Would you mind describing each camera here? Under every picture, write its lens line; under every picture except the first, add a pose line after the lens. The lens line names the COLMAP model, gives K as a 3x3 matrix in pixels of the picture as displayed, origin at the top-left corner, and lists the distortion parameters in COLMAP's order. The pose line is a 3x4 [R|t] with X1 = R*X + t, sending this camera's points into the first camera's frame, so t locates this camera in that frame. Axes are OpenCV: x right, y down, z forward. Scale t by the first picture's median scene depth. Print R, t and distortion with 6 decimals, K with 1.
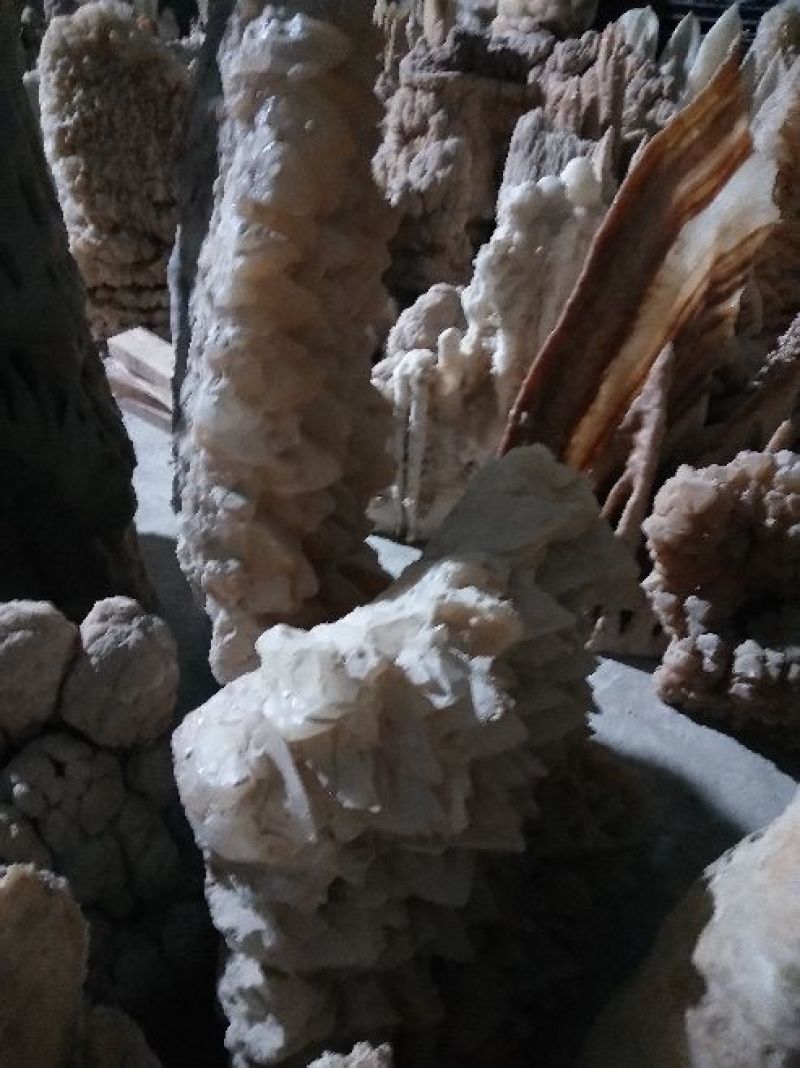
lens RADIAL K [[797.6, 0, 400.0], [0, 797.6, 534.0], [0, 0, 1]] dist [0.081801, -0.141962]
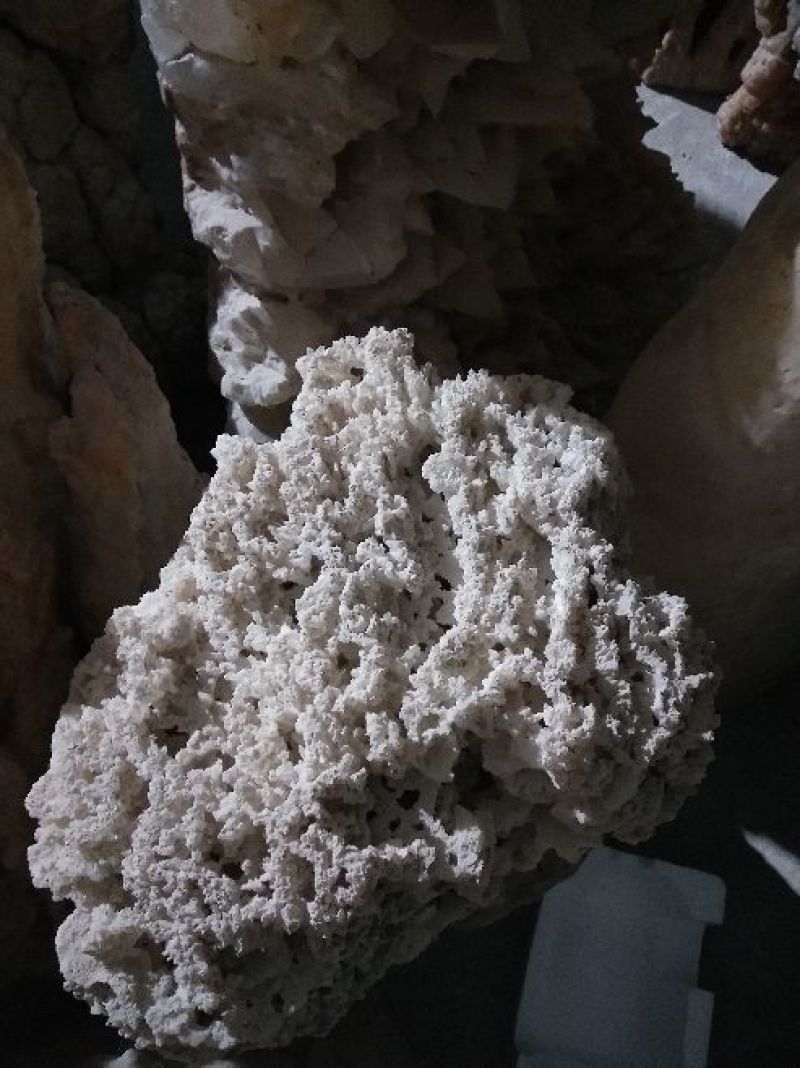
lens RADIAL K [[816.1, 0, 397.6], [0, 816.1, 546.0], [0, 0, 1]] dist [-0.003673, -0.003607]
pose [[0.999463, 0.029138, 0.014965, -0.016677], [-0.032746, 0.877152, 0.479094, 0.212390], [0.000833, -0.479327, 0.877636, 0.065256]]
